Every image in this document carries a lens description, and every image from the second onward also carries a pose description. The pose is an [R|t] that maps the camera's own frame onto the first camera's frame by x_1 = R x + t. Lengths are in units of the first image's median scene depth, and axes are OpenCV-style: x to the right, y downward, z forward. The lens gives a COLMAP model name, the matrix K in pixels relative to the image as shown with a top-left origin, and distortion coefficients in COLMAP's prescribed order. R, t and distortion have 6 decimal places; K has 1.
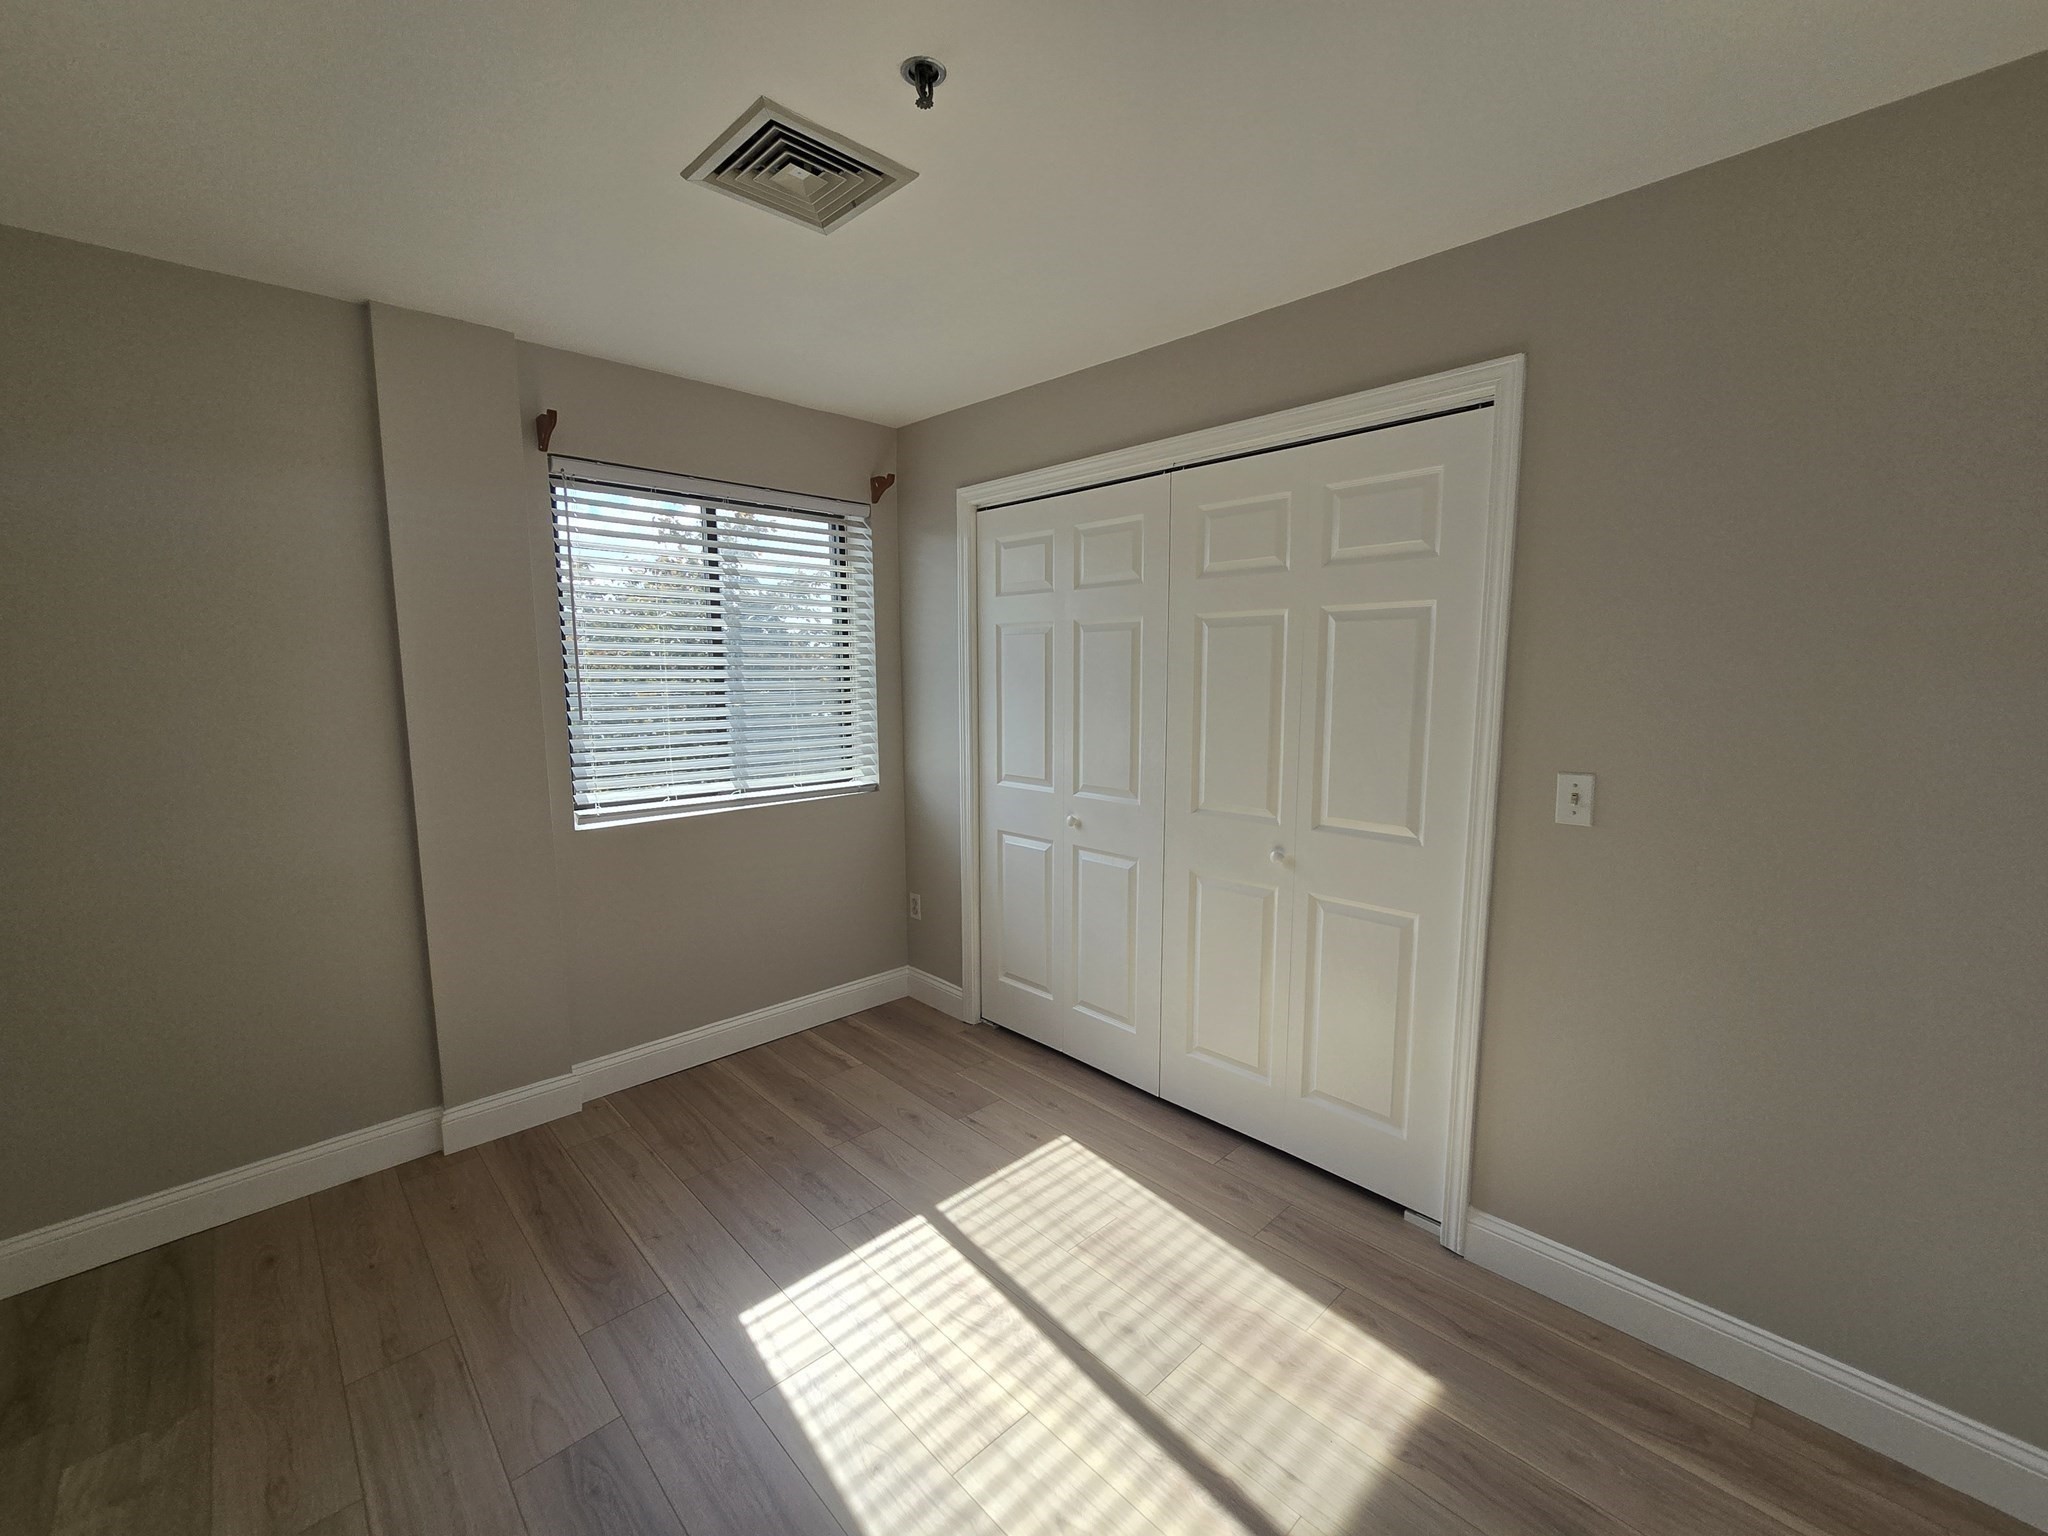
lens RADIAL K [[850.2, 0, 1012.4], [0, 850.2, 774.8], [0, 0, 1]] dist [-0.014530, 0.007123]
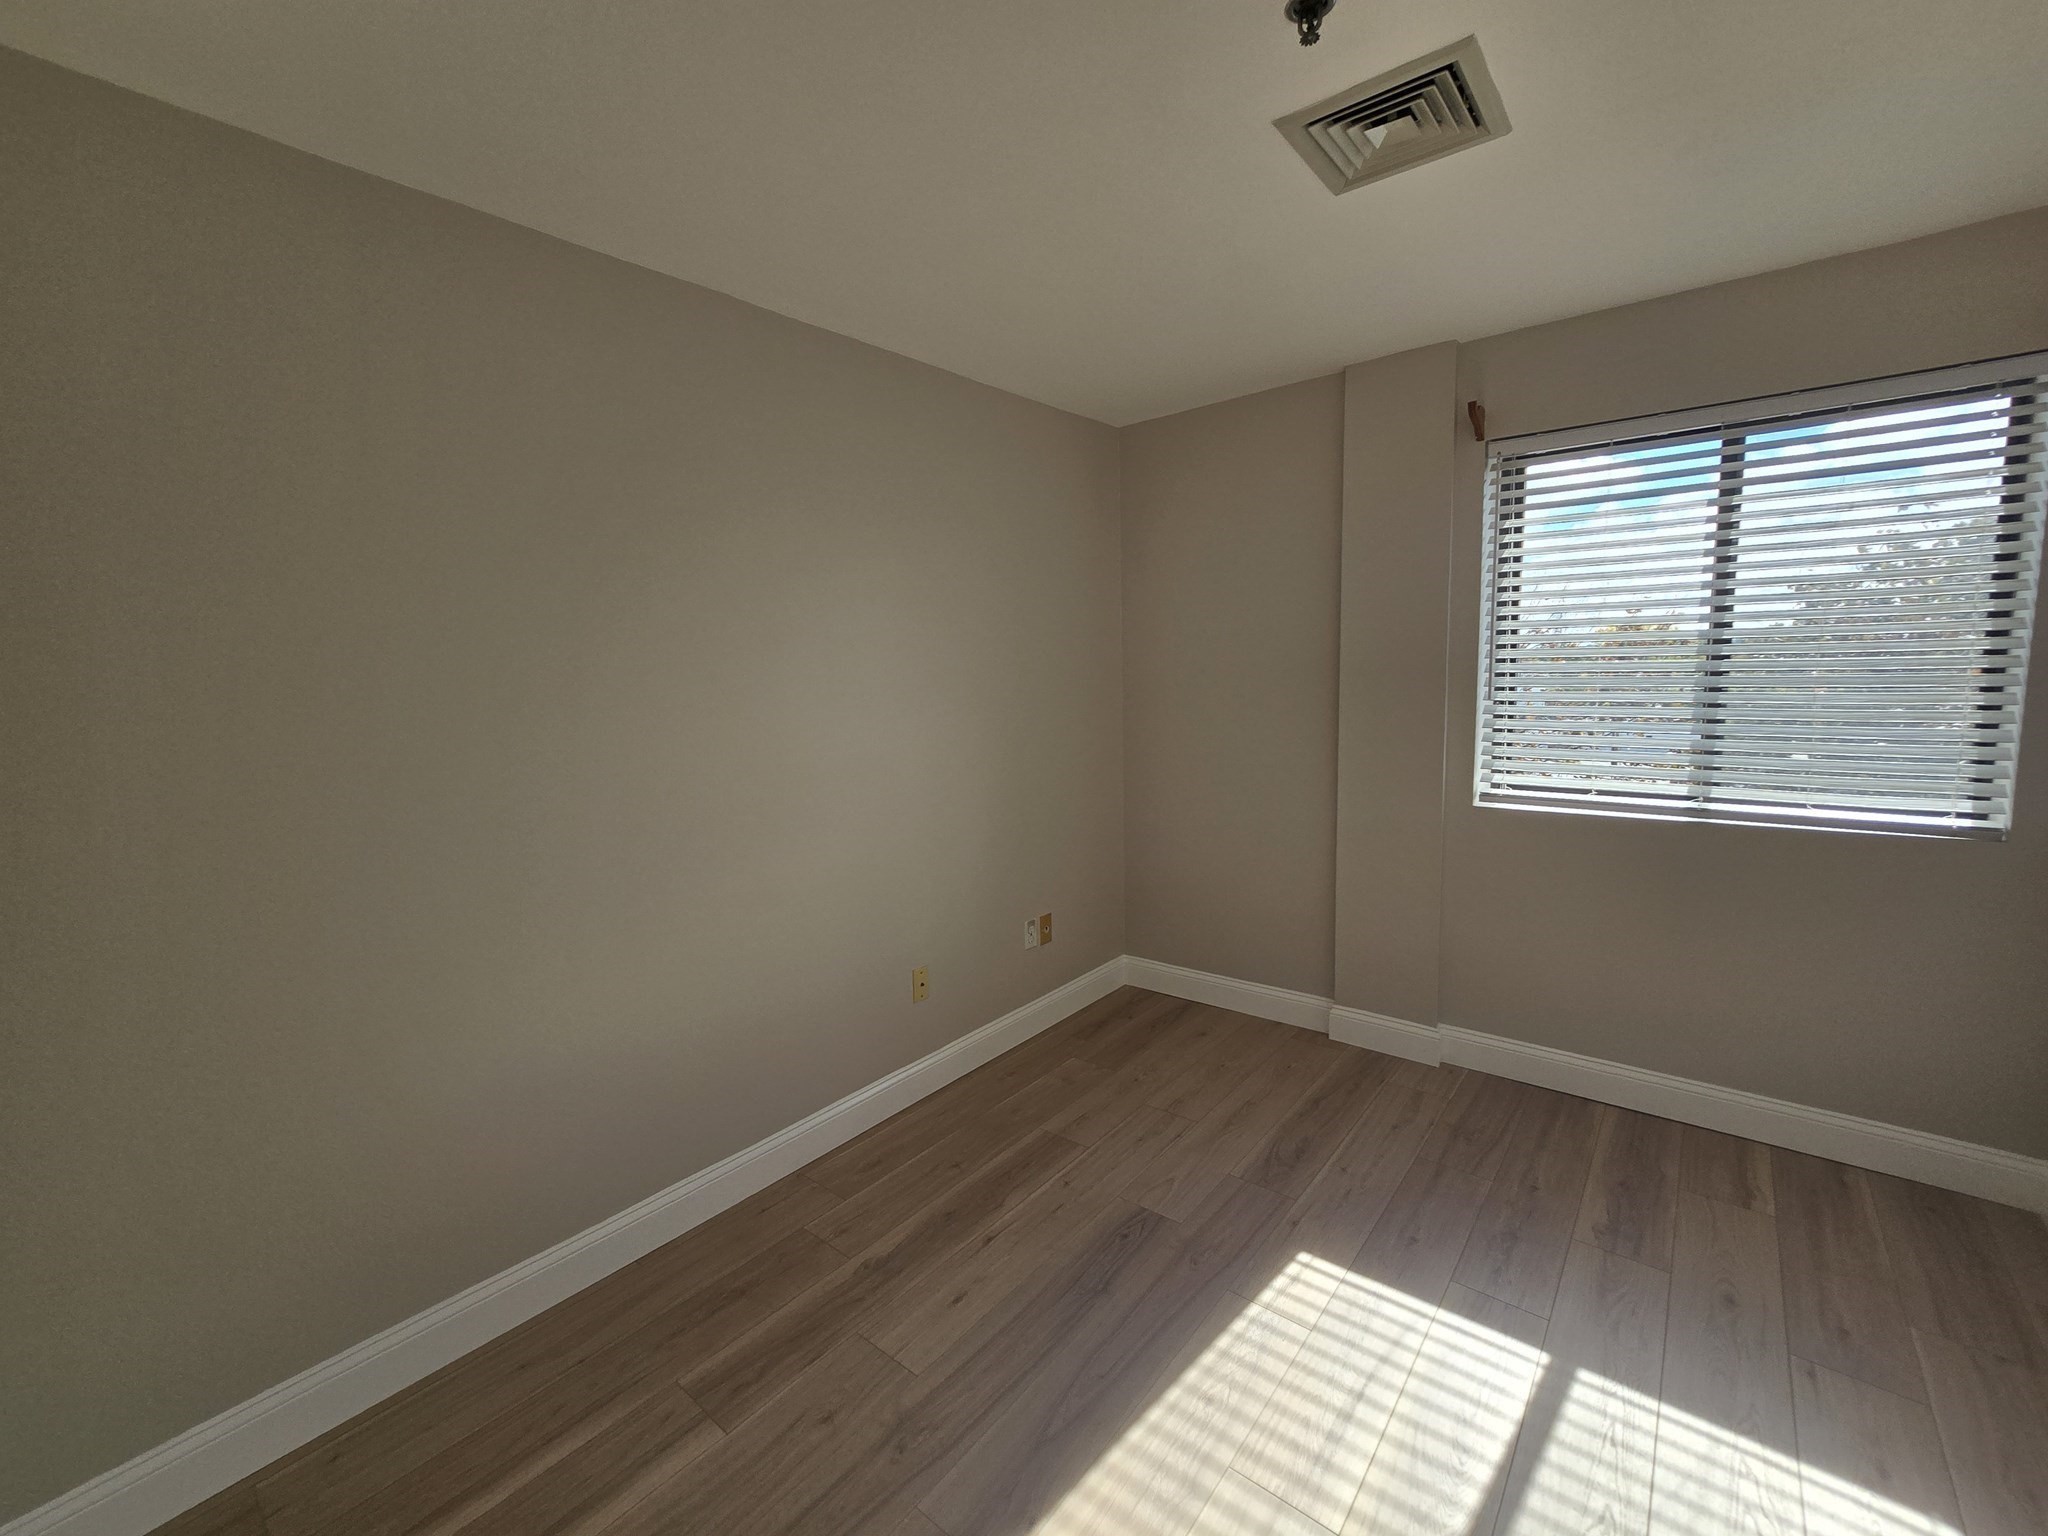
lens RADIAL K [[844.4, 0, 1012.9], [0, 844.4, 775.0], [0, 0, 1]] dist [-0.003560, -0.000154]
pose [[0.115845, 0.125406, -0.985319, 0.631471], [-0.097925, 0.988607, 0.114311, -0.051030], [0.988428, 0.083244, 0.126805, 0.455441]]
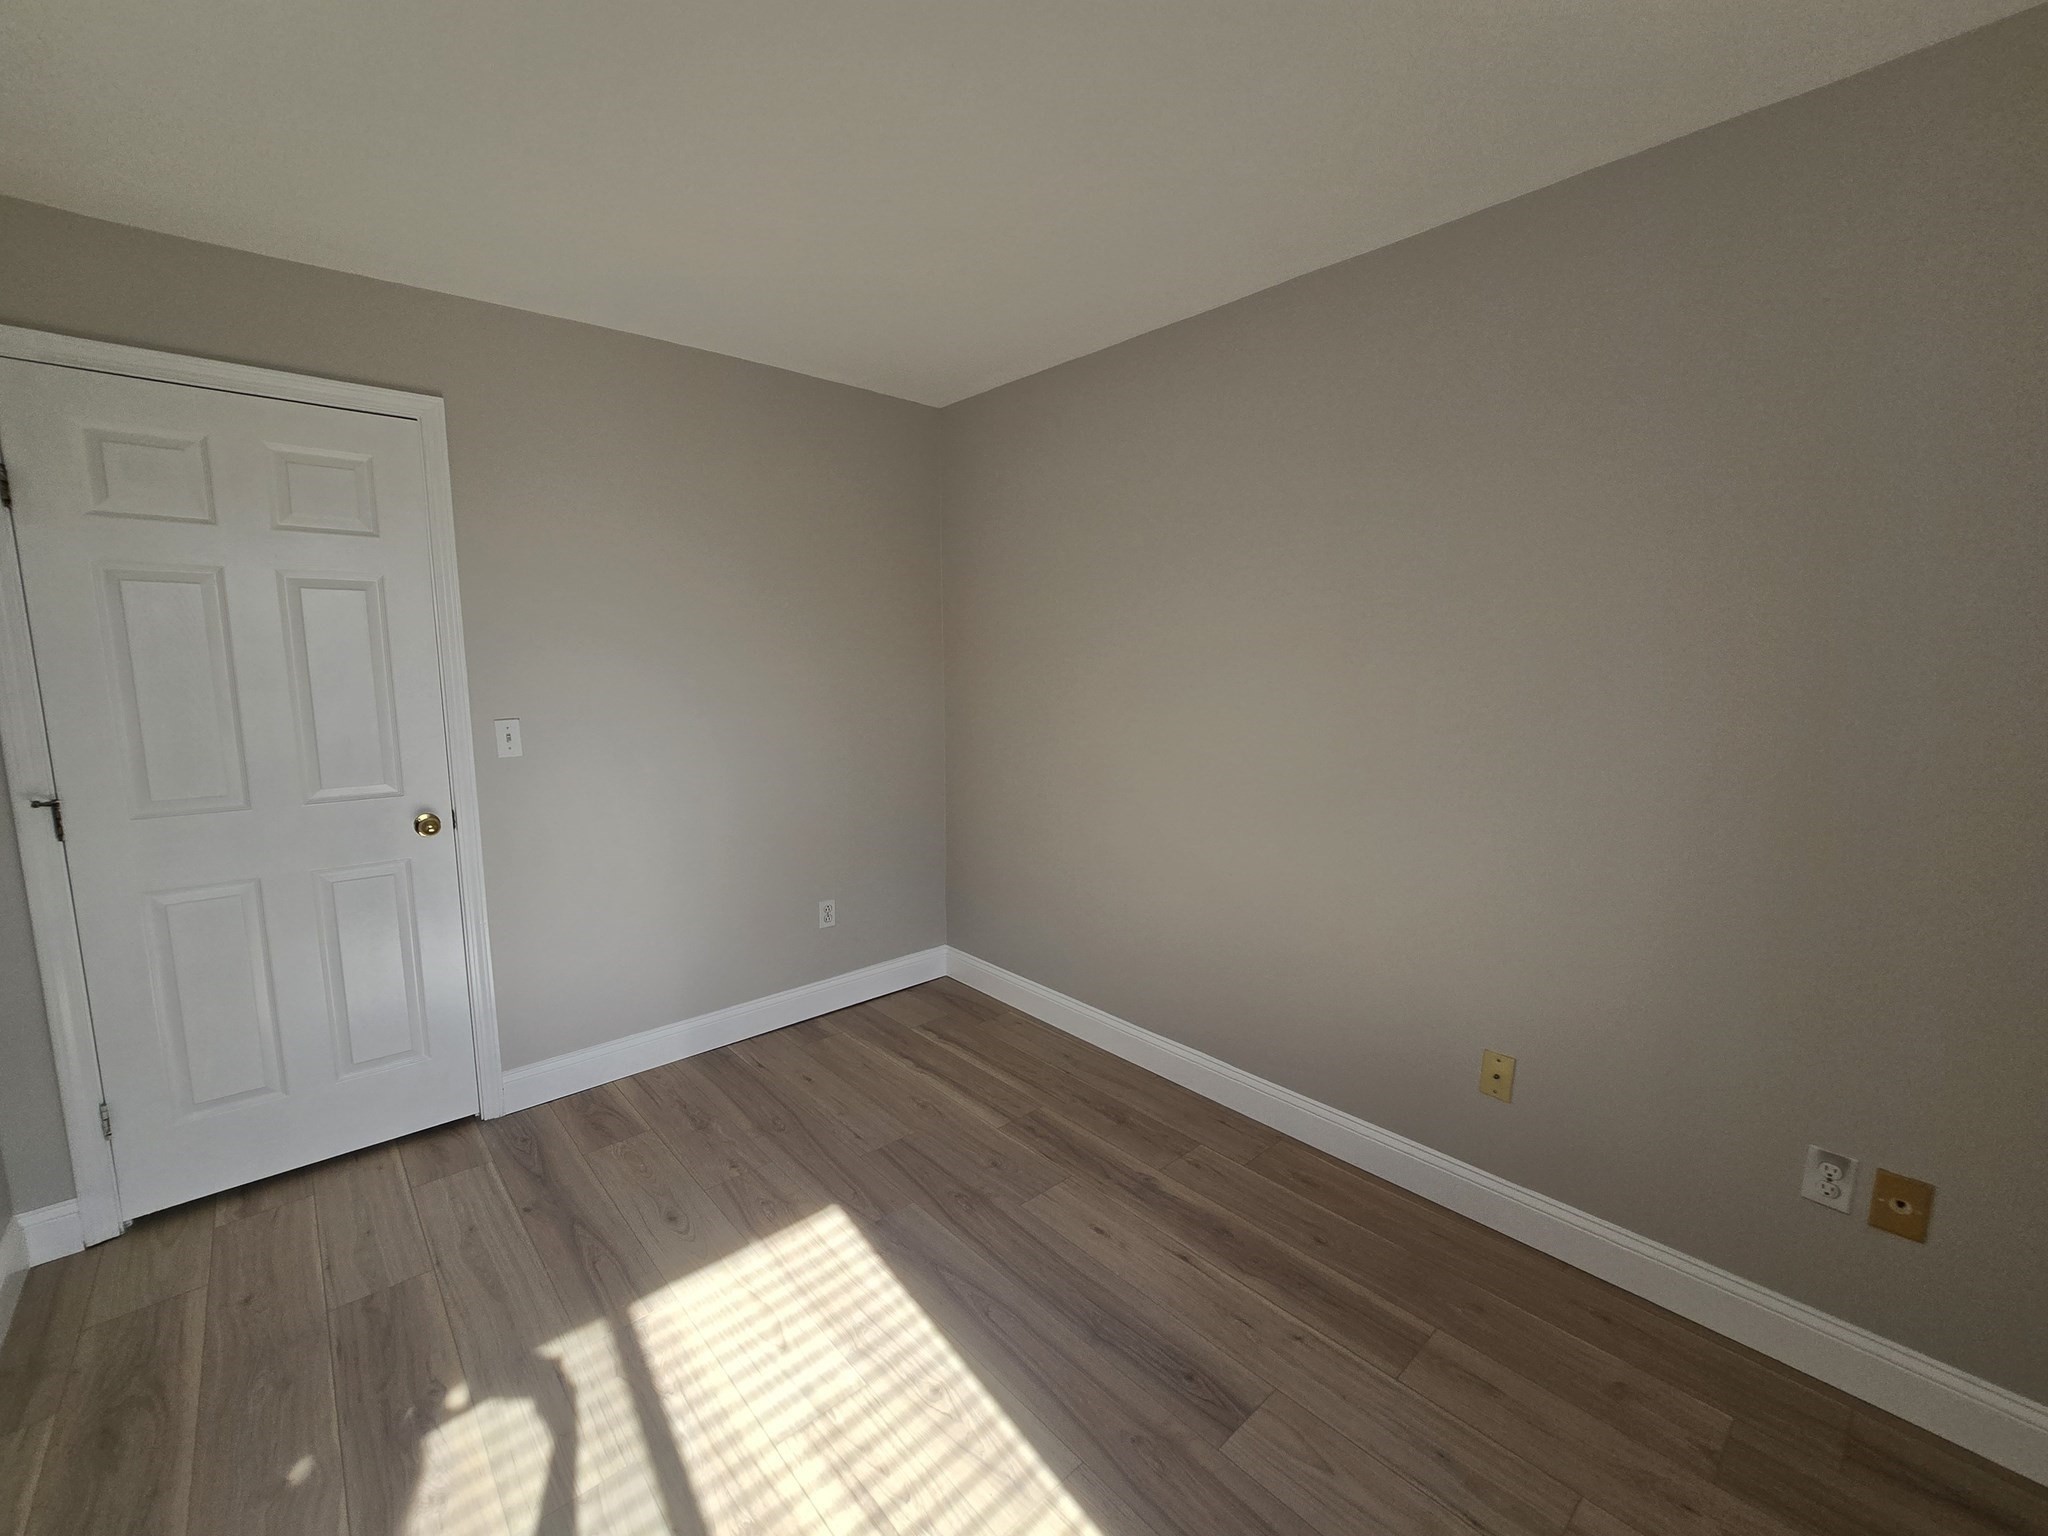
lens RADIAL K [[844.0, 0, 1009.2], [0, 844.0, 771.7], [0, 0, 1]] dist [-0.000802, -0.000313]
pose [[-0.999499, 0.001828, 0.031595, -0.235377], [0.010128, 0.964301, 0.264615, -0.171866], [-0.029984, 0.264803, -0.963836, 1.494795]]
